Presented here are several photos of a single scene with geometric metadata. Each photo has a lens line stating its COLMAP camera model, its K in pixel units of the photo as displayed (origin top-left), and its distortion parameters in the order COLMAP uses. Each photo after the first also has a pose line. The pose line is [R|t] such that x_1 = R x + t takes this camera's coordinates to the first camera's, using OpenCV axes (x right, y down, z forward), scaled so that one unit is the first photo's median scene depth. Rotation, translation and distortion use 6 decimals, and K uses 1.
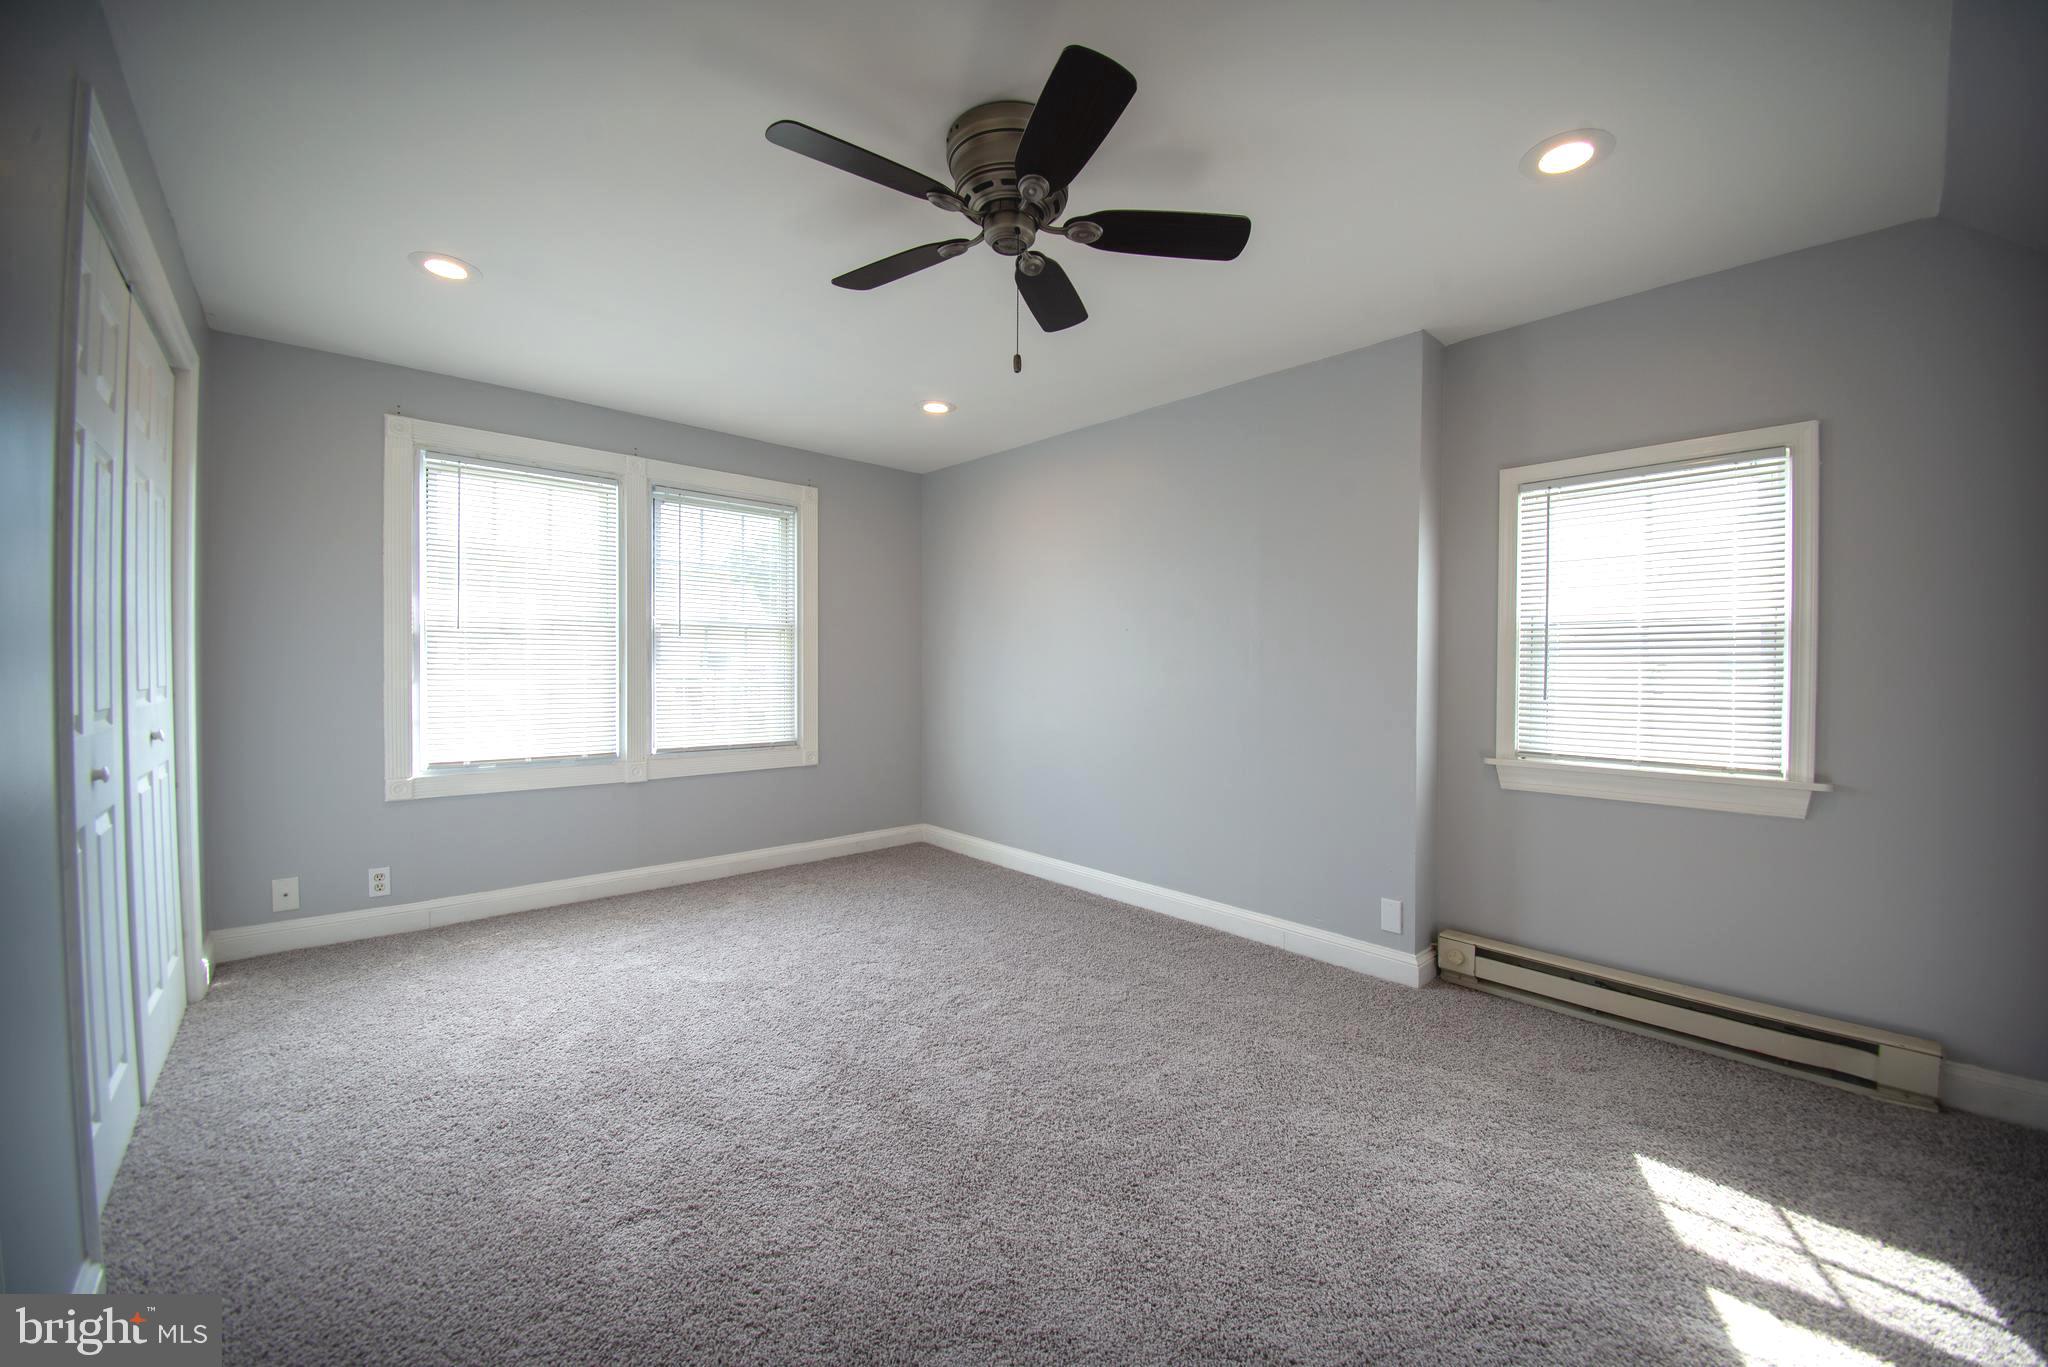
lens RADIAL K [[773.5, 0, 1024.5], [0, 773.5, 679.7], [0, 0, 1]] dist [0.007564, -0.020493]
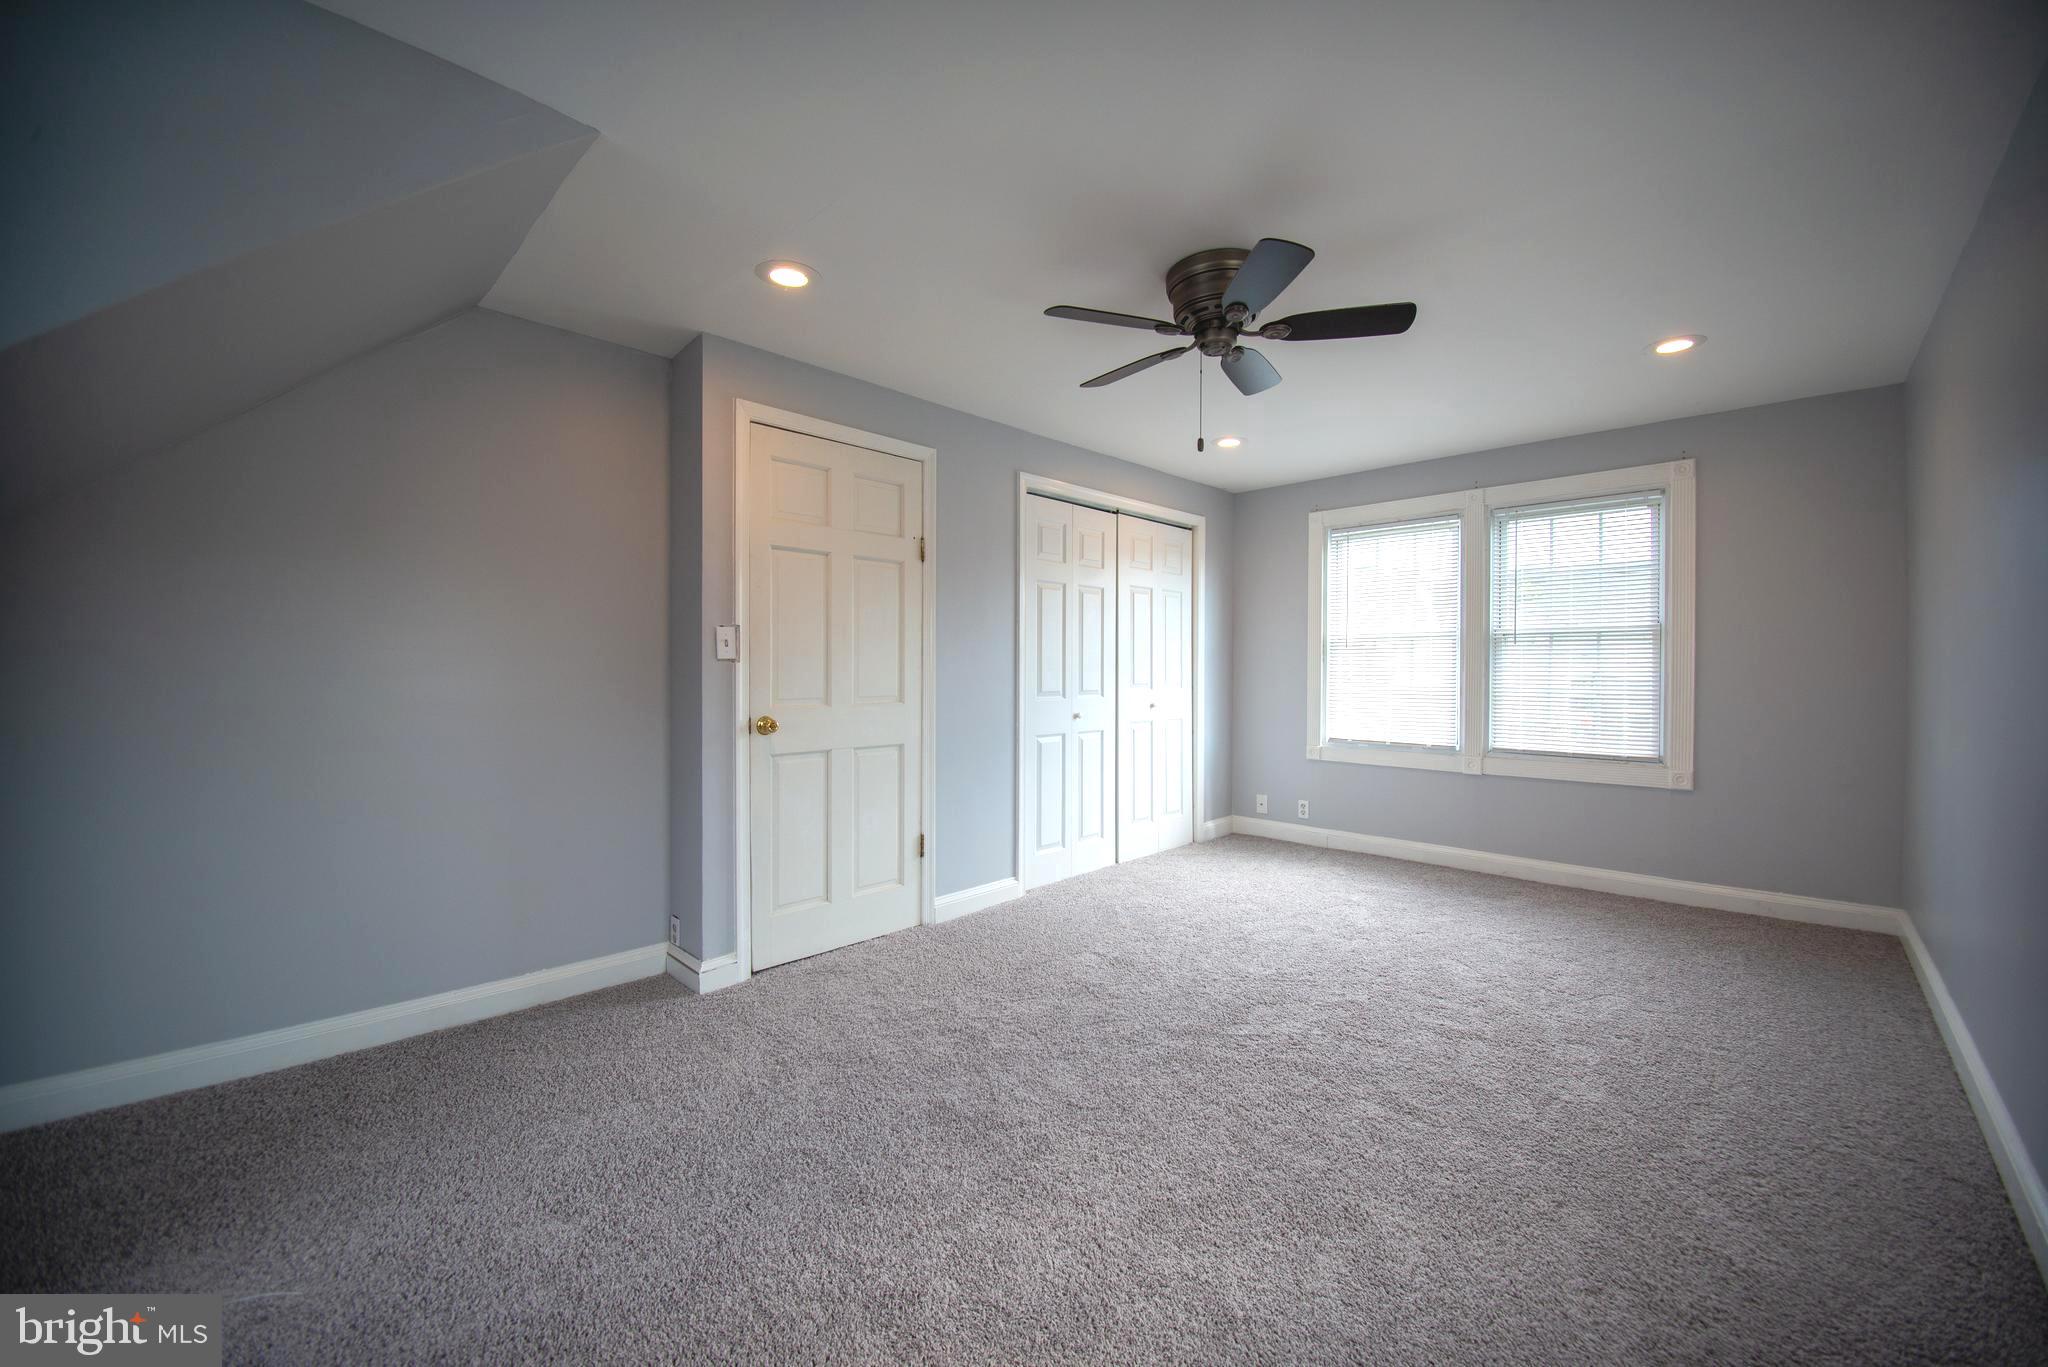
lens RADIAL K [[756.3, 0, 1027.1], [0, 756.3, 677.4], [0, 0, 1]] dist [0.002152, -0.014813]
pose [[0.061358, 0.001284, -0.998115, 0.685537], [-0.017287, 0.999851, 0.000224, 0.000777], [0.997966, 0.017241, 0.061371, 0.332220]]
